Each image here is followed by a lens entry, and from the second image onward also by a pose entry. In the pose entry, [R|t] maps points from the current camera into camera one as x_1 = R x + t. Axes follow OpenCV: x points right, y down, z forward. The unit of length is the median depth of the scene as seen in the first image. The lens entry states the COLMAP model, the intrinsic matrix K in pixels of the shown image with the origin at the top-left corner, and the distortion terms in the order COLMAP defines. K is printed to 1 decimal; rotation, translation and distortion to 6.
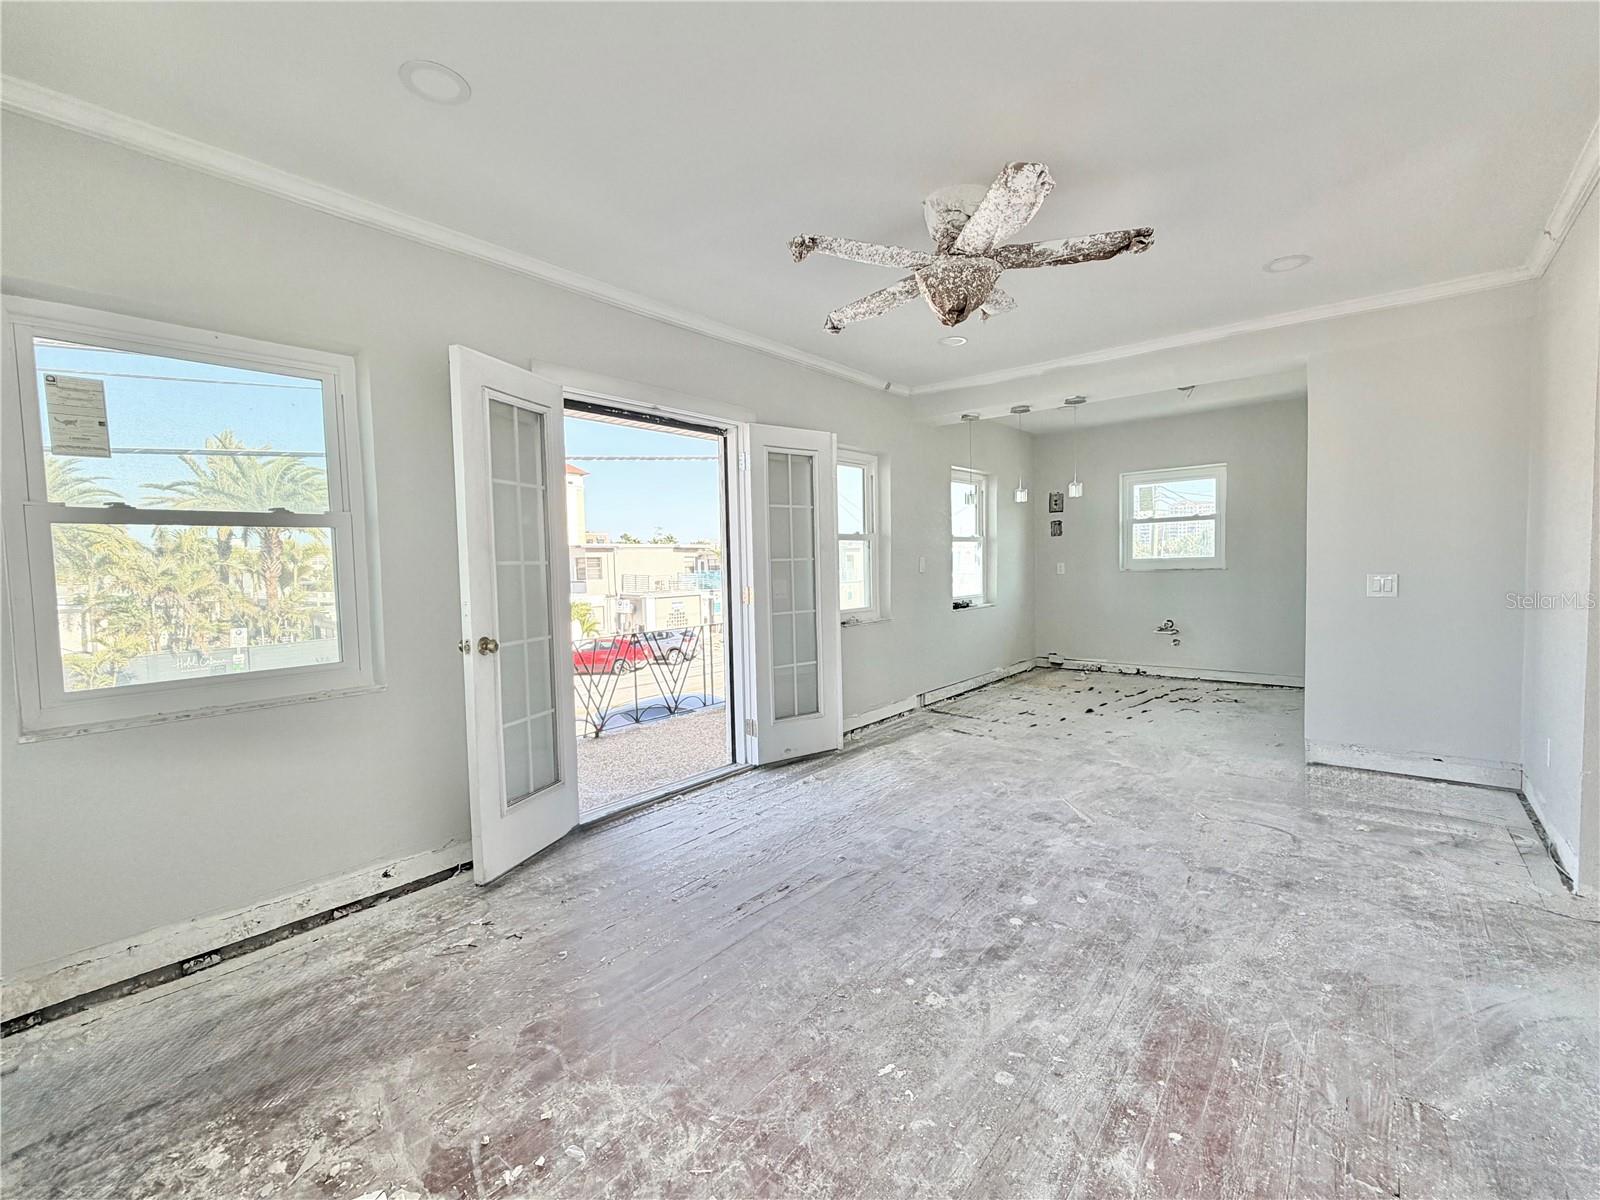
lens RADIAL K [[688.4, 0, 805.8], [0, 688.4, 602.1], [0, 0, 1]] dist [0.002437, -0.000223]
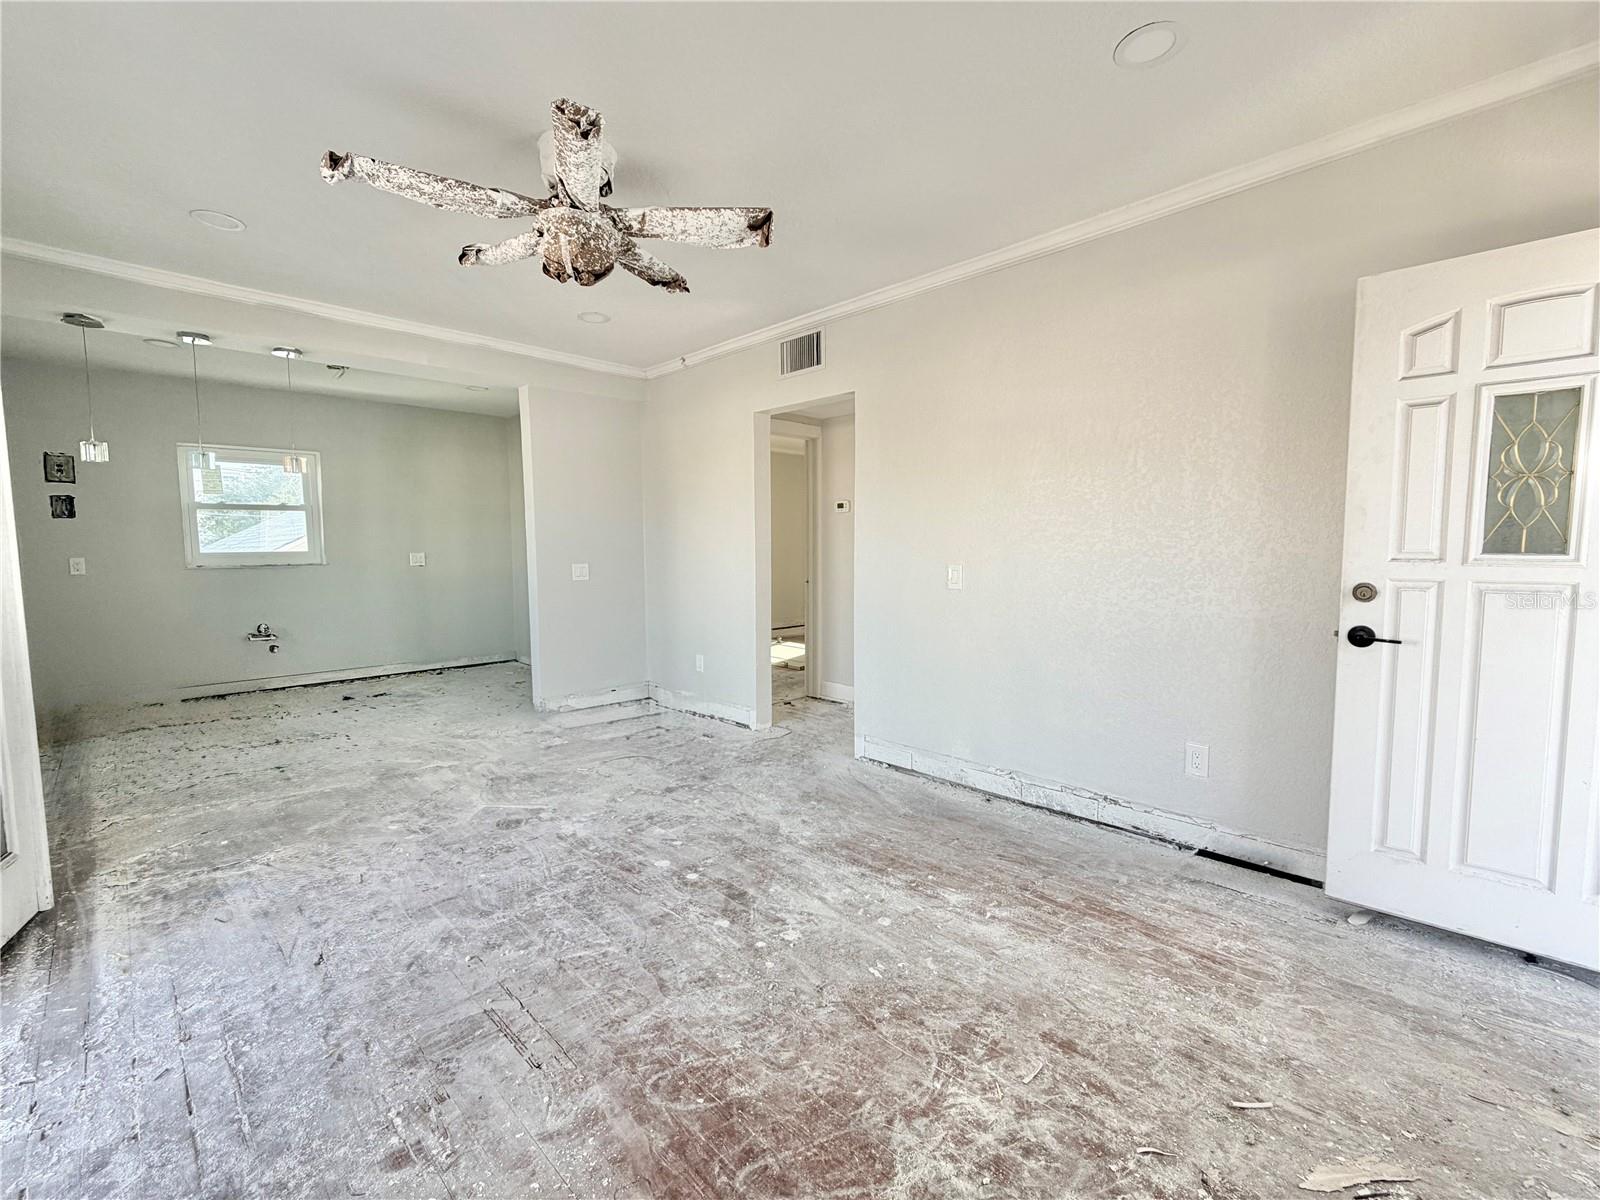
lens RADIAL K [[688.4, 0, 799.4], [0, 688.4, 599.1], [0, 0, 1]] dist [0.002437, -0.000223]
pose [[0.101008, -0.056087, 0.993303, -0.712990], [0.062163, 0.996815, 0.049964, -0.017852], [-0.992942, 0.056700, 0.104173, 0.670237]]
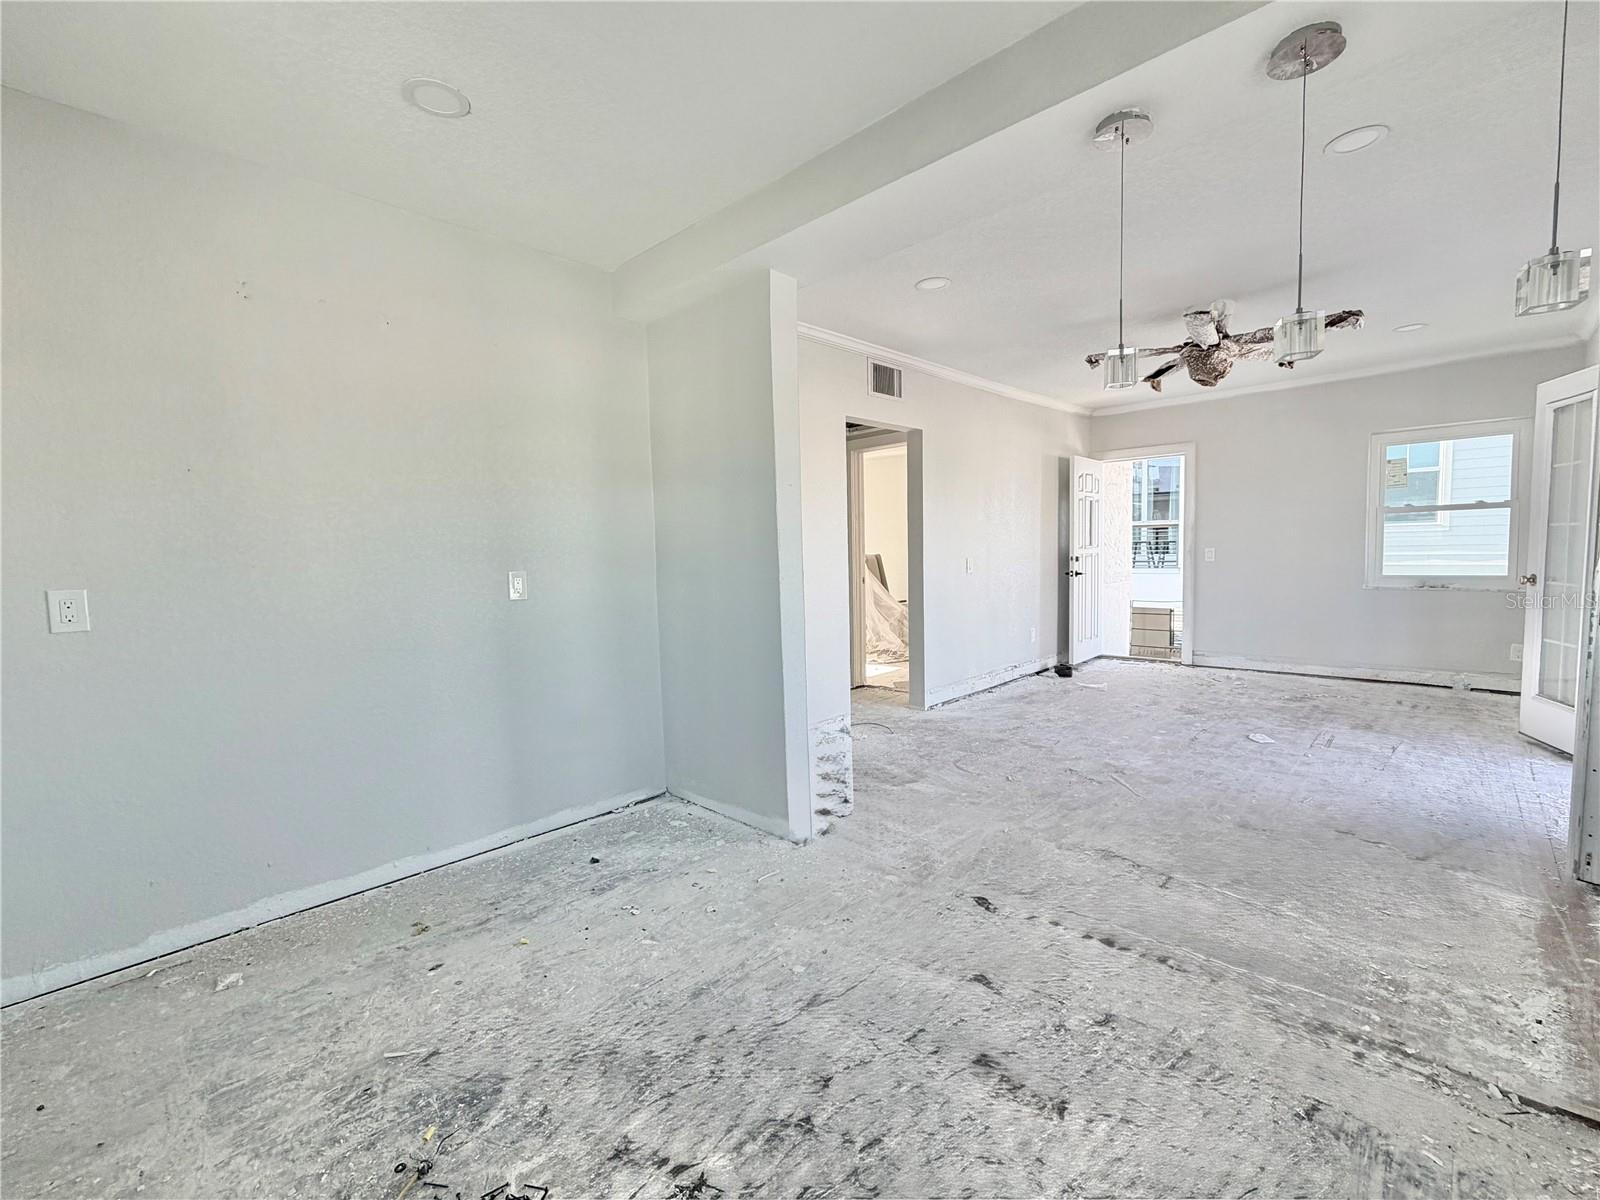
lens RADIAL K [[688.4, 0, 800.1], [0, 688.4, 603.0], [0, 0, 1]] dist [0.002437, -0.000223]
pose [[-0.995533, 0.038806, 0.086070, 1.084627], [0.050241, 0.989579, 0.134943, -0.187755], [-0.079936, 0.138664, -0.987108, 2.809594]]
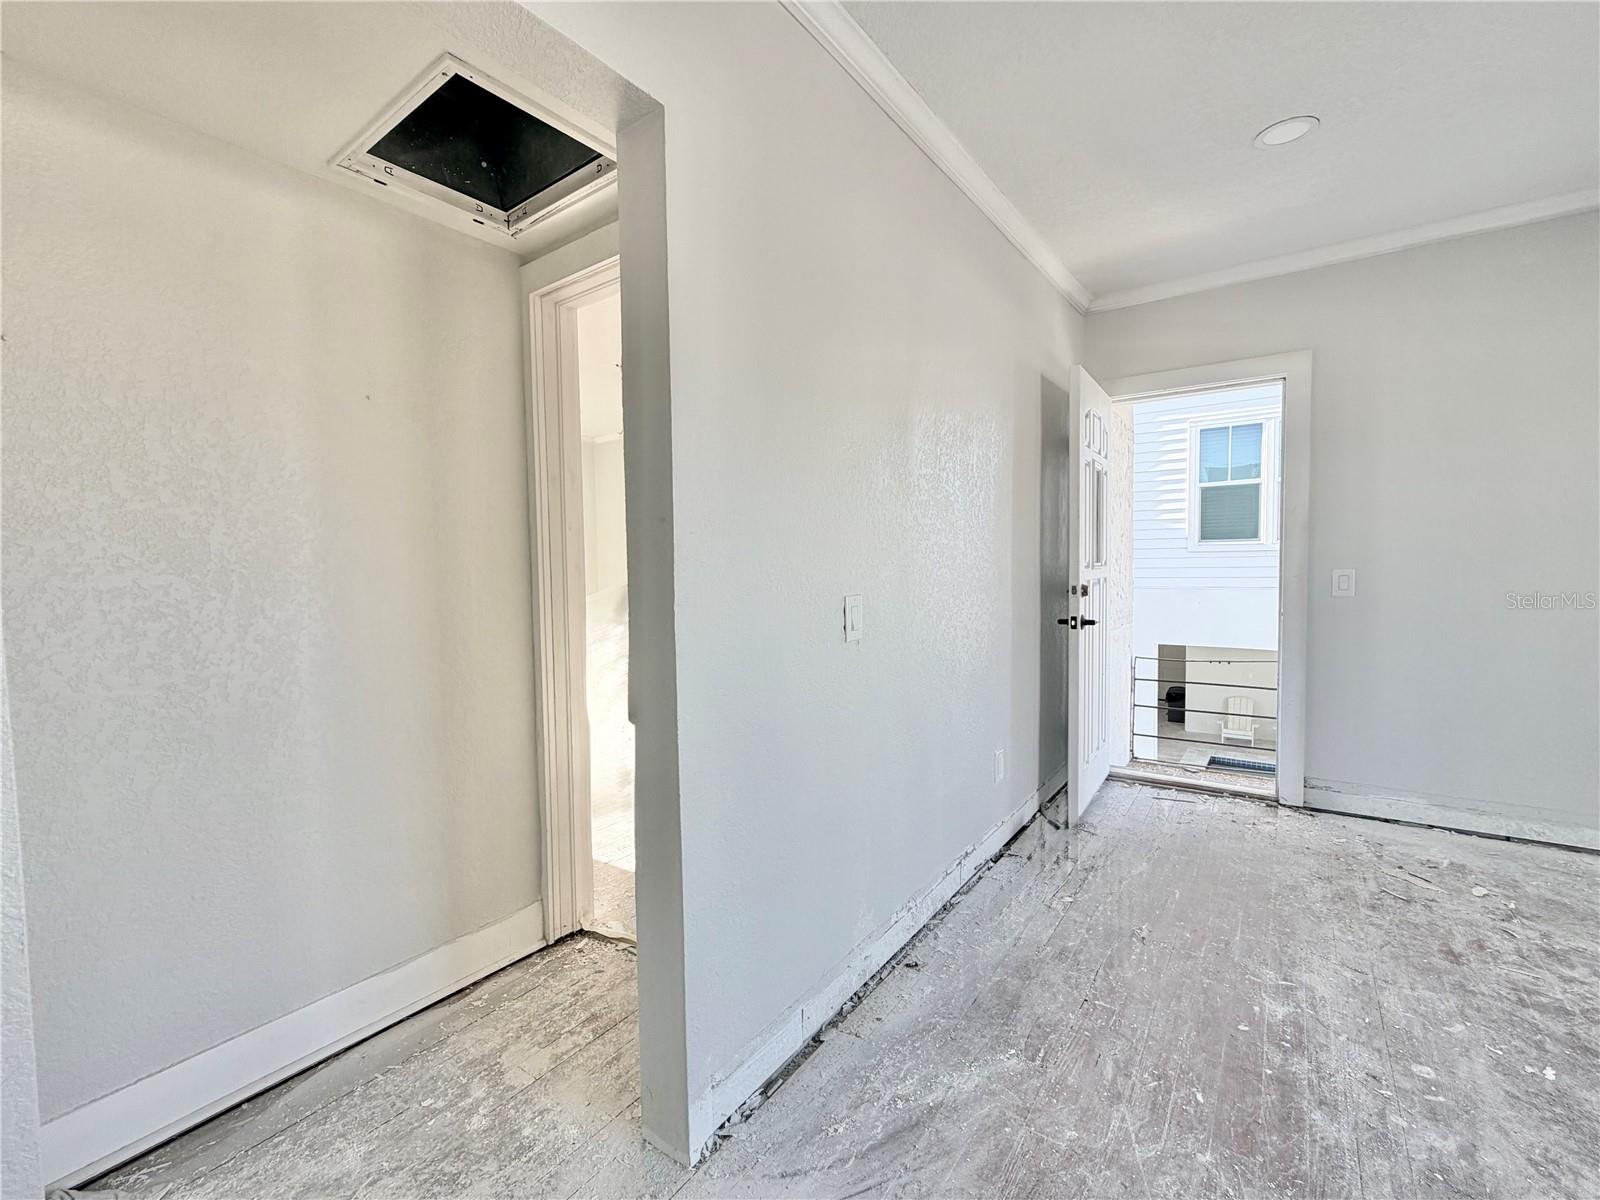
lens RADIAL K [[688.4, 0, 803.7], [0, 688.4, 597.1], [0, 0, 1]] dist [0.002437, -0.000223]
pose [[-0.997187, 0.042533, -0.061716, 0.816465], [0.035569, 0.993312, 0.109846, -0.083651], [0.065975, 0.107342, -0.992031, 1.252234]]
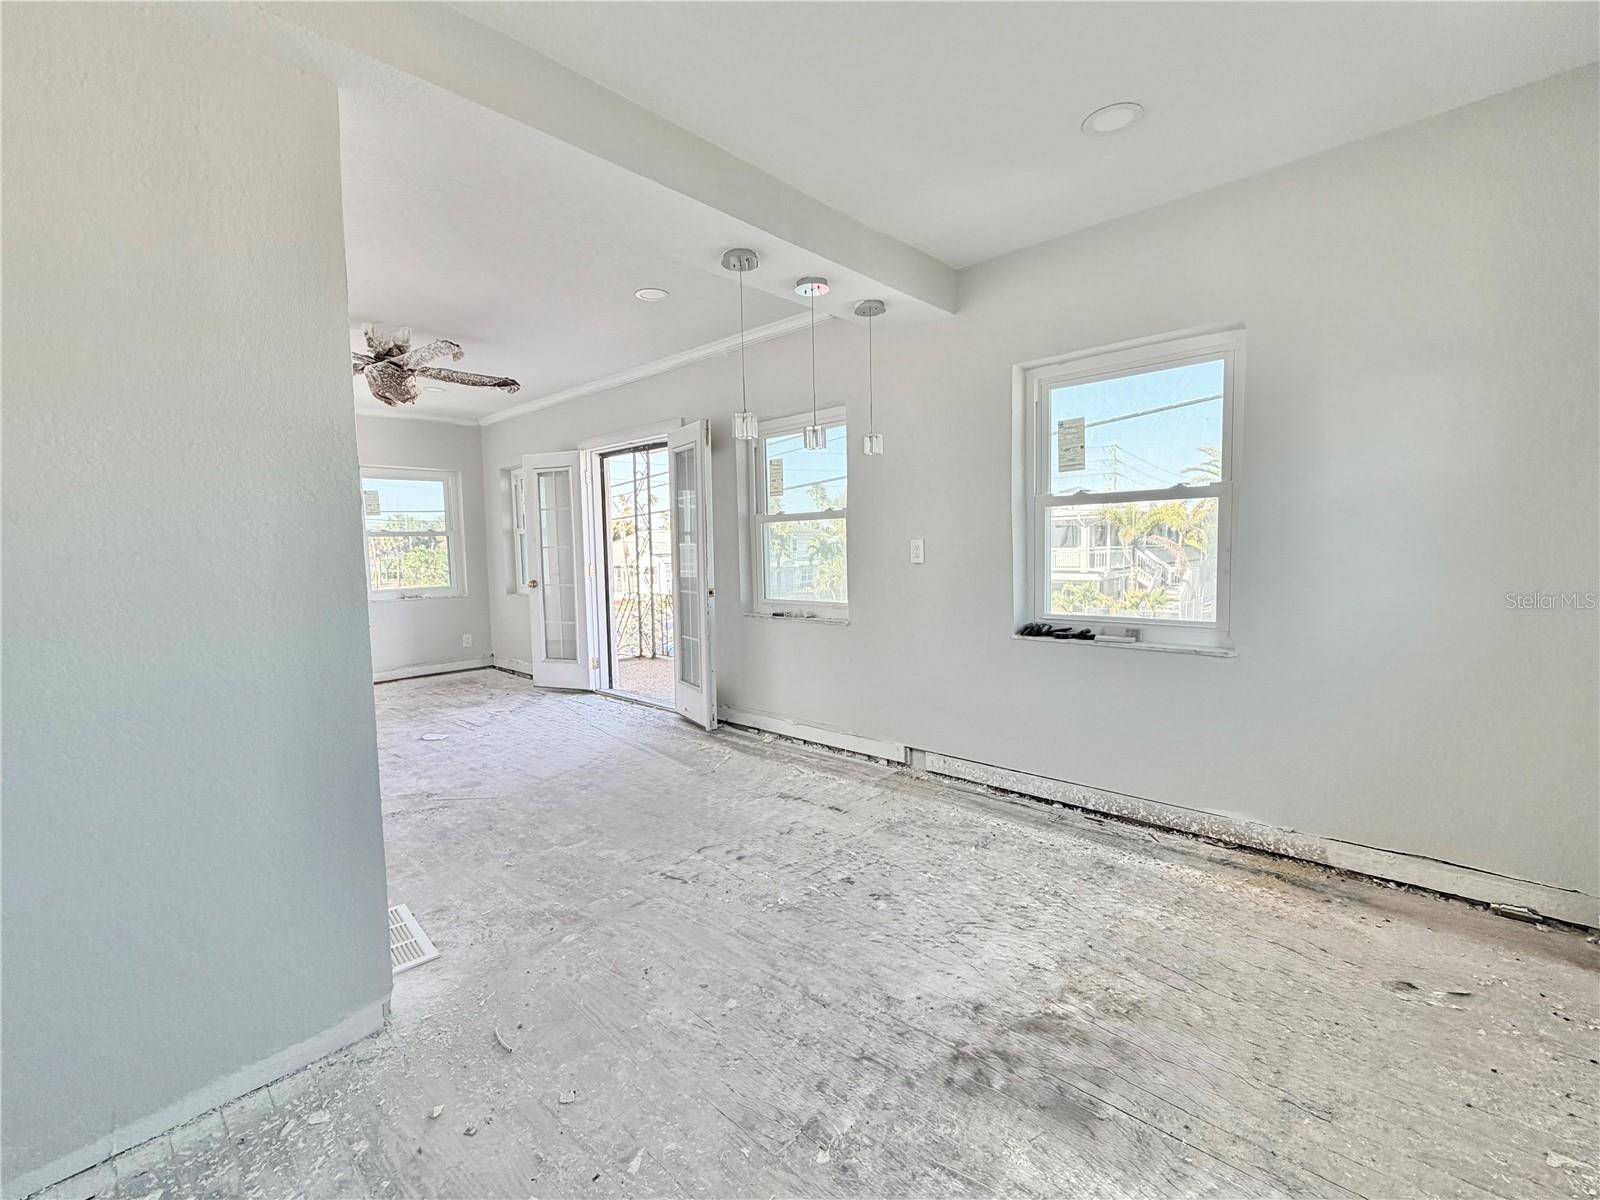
lens RADIAL K [[688.4, 0, 809.1], [0, 688.4, 590.1], [0, 0, 1]] dist [0.002437, -0.000223]
pose [[-0.047767, 0.084673, -0.995263, 1.900126], [-0.039670, 0.995454, 0.086593, -0.165091], [0.998070, 0.043619, -0.044190, 2.144226]]
